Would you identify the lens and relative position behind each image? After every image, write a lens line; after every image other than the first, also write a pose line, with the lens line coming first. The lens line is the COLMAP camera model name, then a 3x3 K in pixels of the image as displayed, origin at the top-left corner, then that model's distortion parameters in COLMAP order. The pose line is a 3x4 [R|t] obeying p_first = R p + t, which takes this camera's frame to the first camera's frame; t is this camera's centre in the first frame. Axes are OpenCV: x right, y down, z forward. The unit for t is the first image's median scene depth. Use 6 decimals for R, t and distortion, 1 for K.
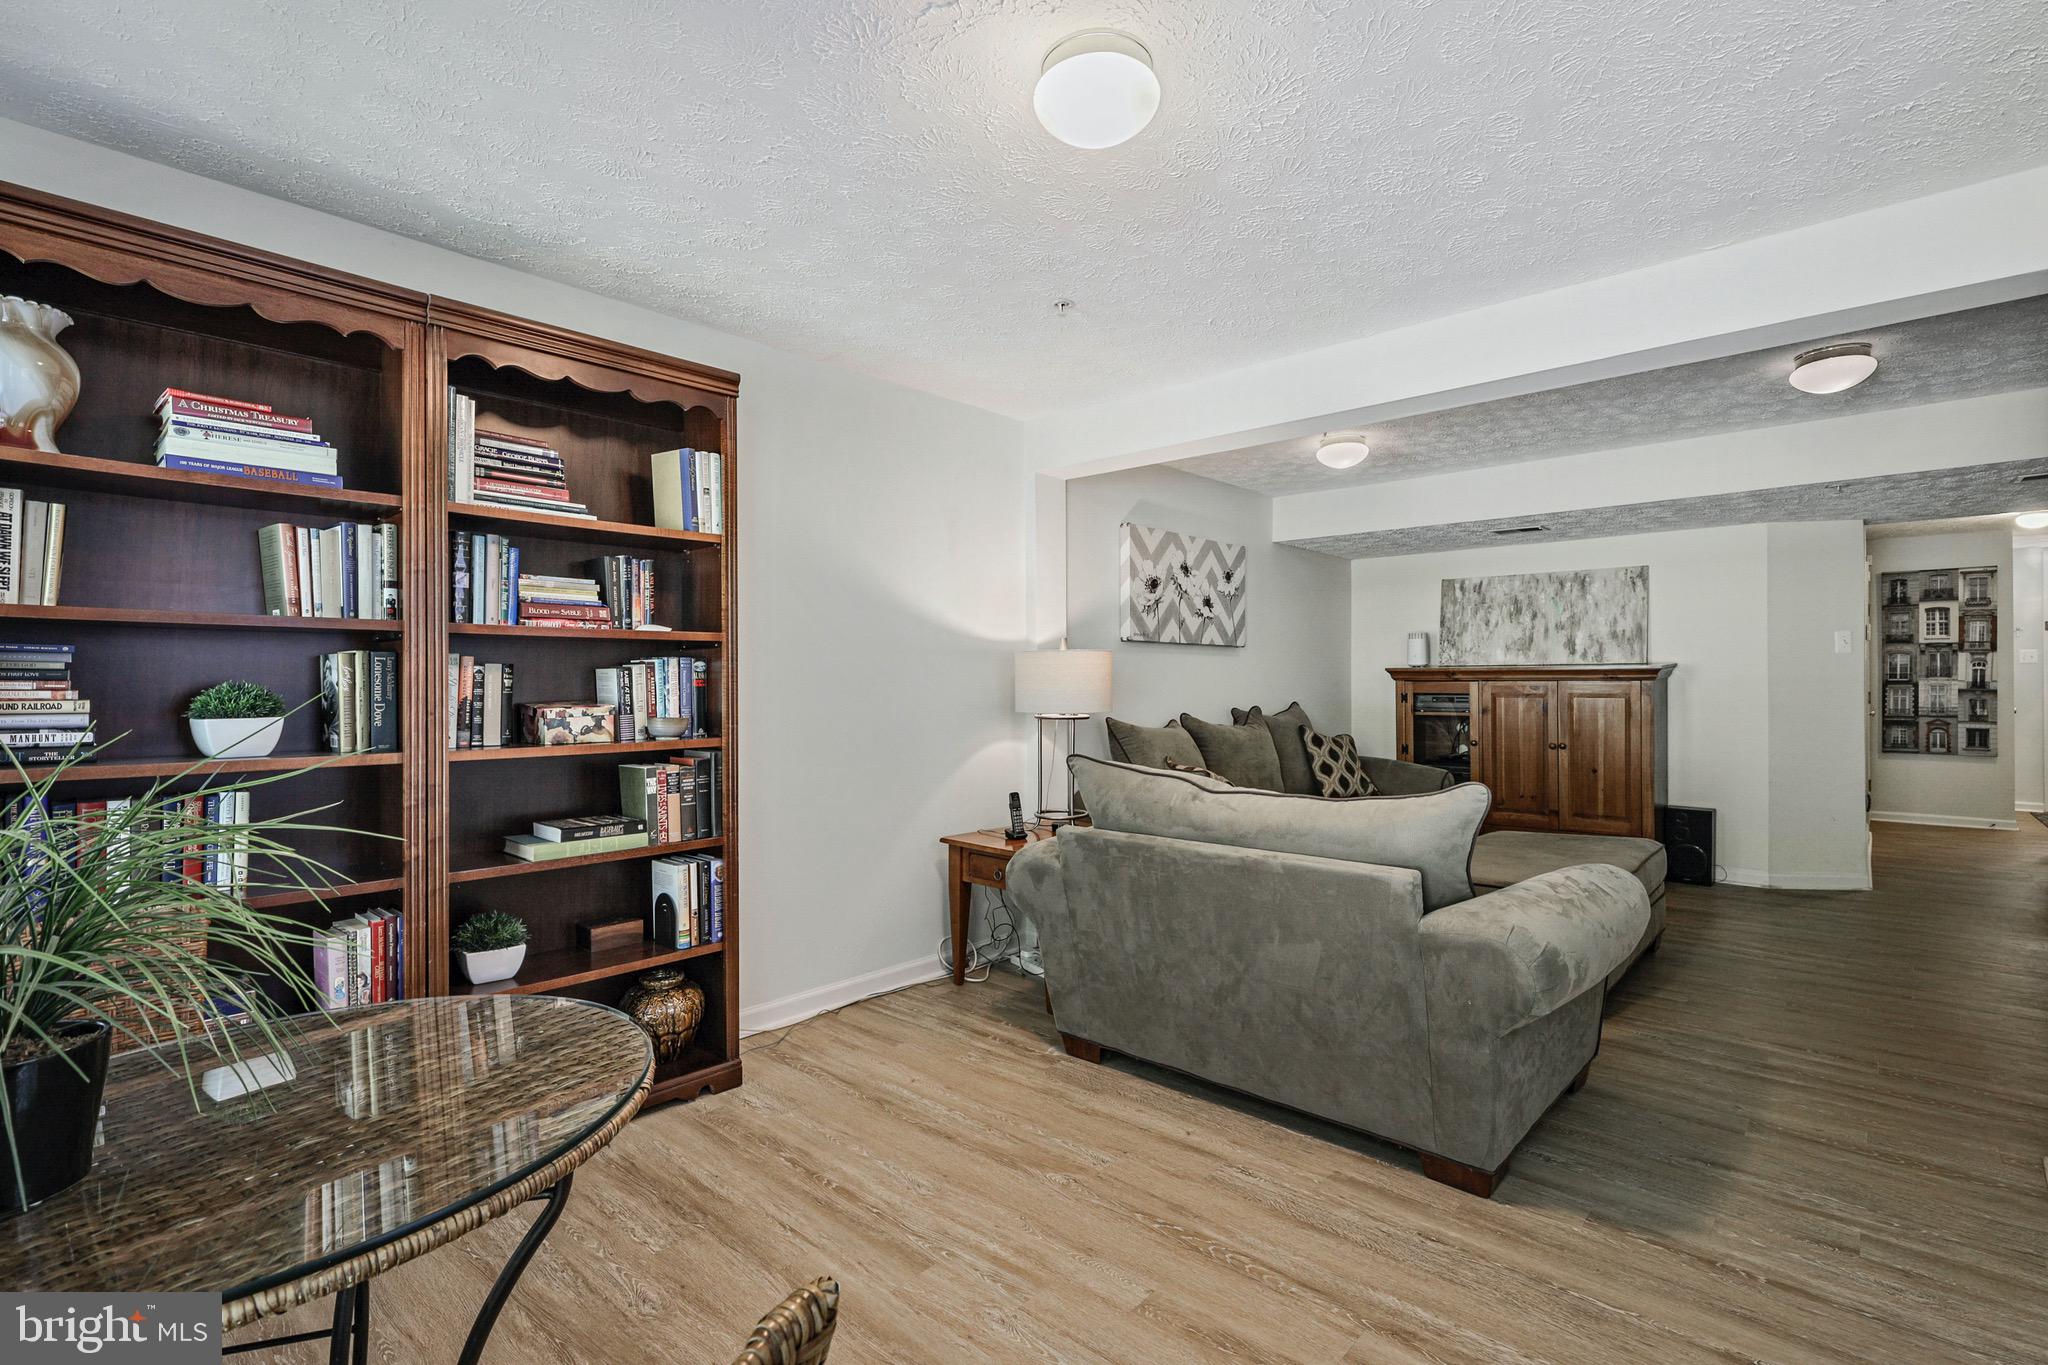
lens RADIAL K [[939.9, 0, 1019.2], [0, 939.9, 693.9], [0, 0, 1]] dist [0.000224, 0.000066]
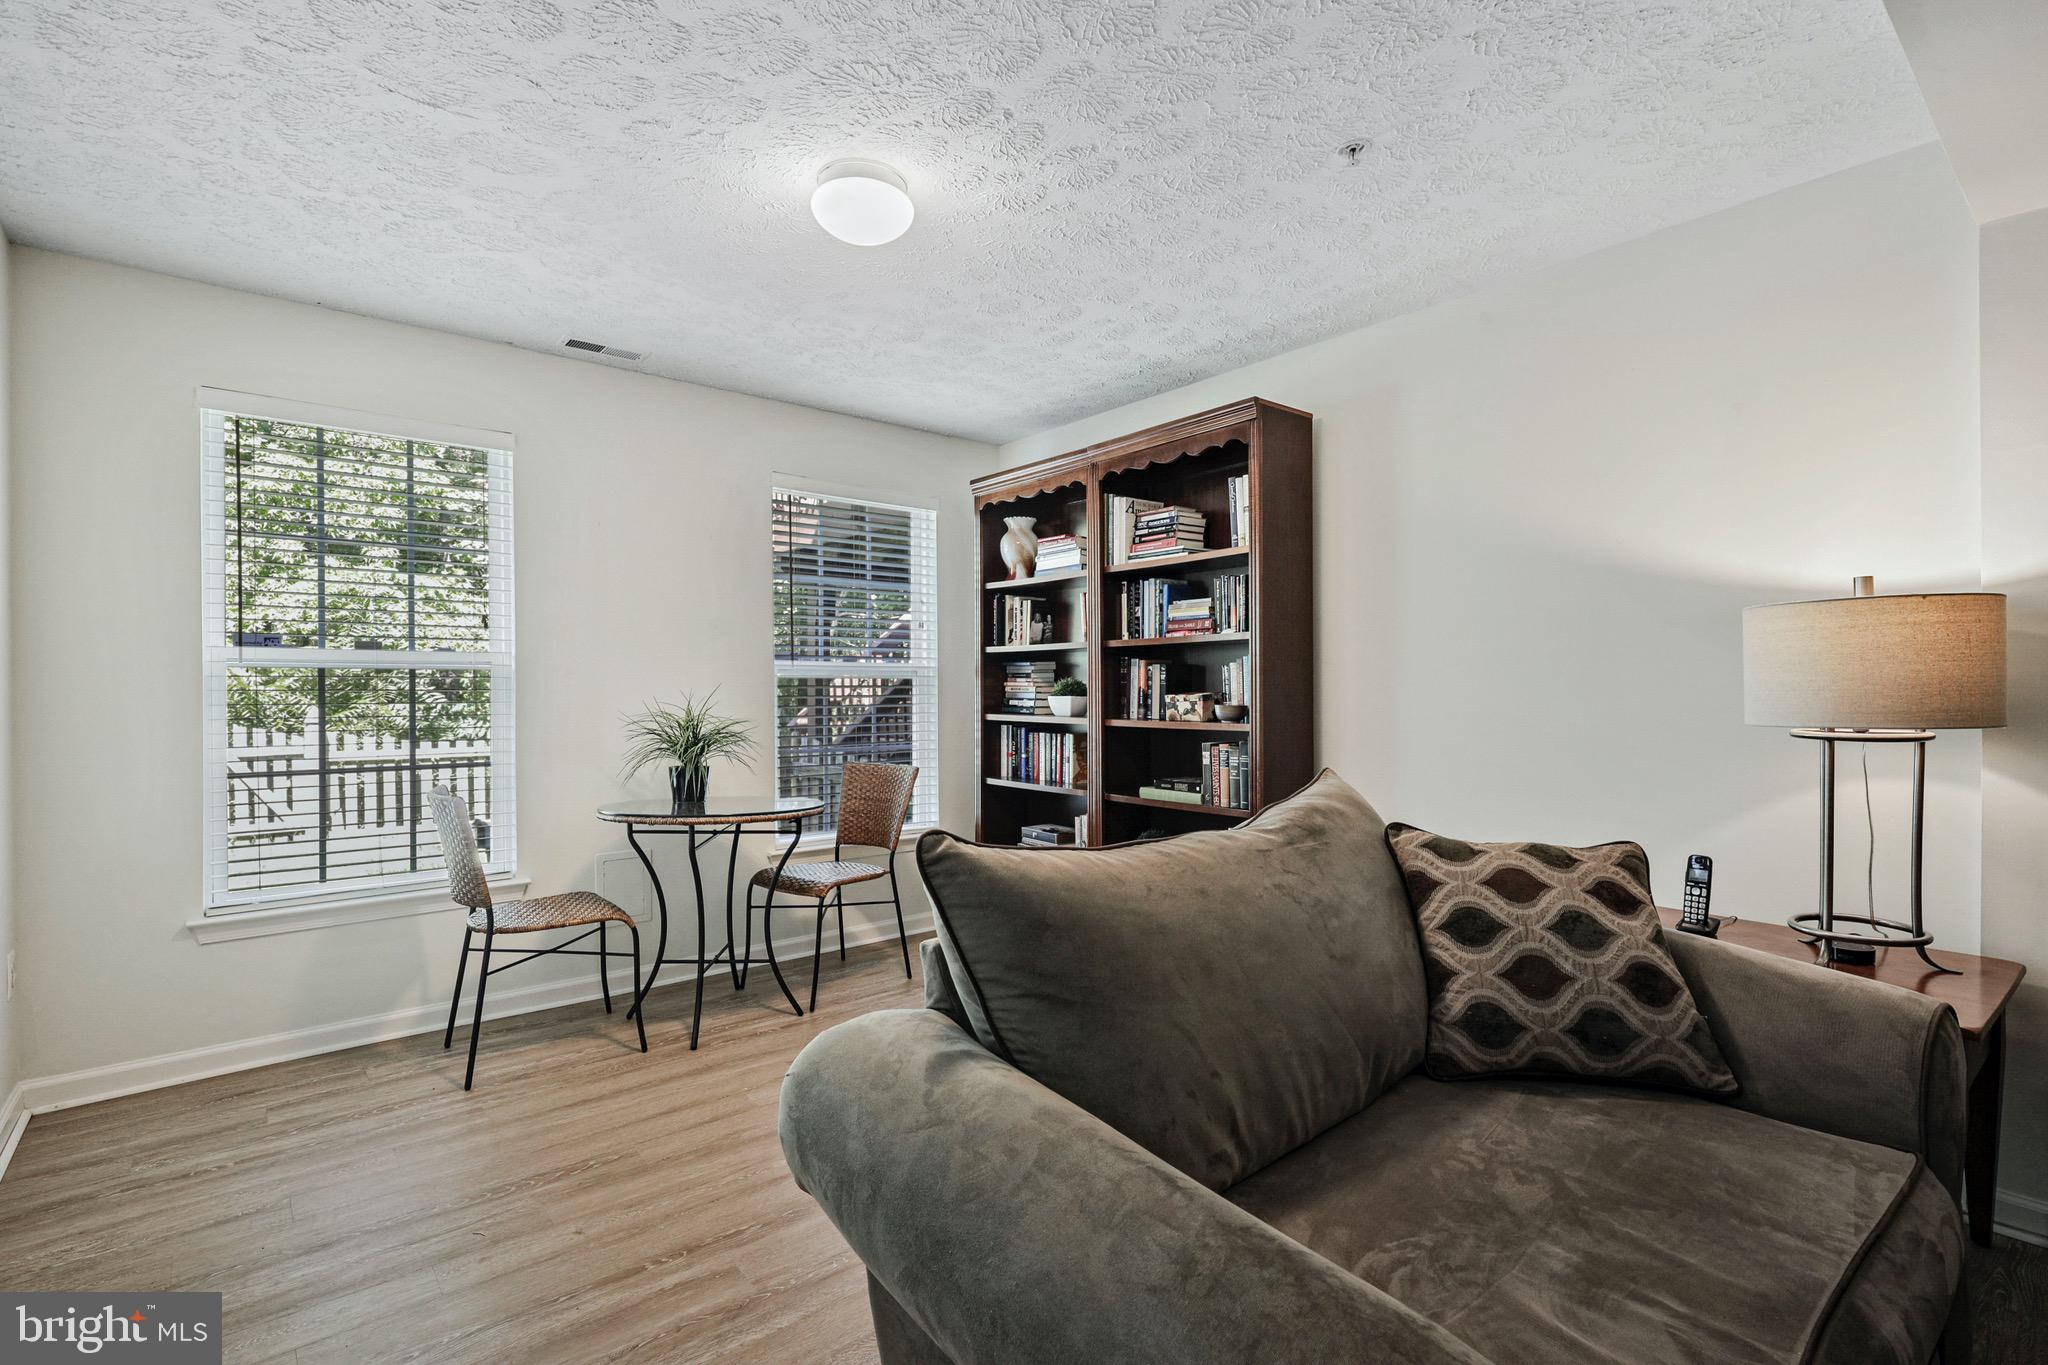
lens RADIAL K [[939.9, 0, 1019.2], [0, 939.9, 693.9], [0, 0, 1]] dist [0.000224, 0.000066]
pose [[-0.120423, 0.013752, -0.992627, 0.906939], [-0.001967, 0.999899, 0.014092, -0.005474], [0.992721, 0.003649, -0.120383, 0.922420]]
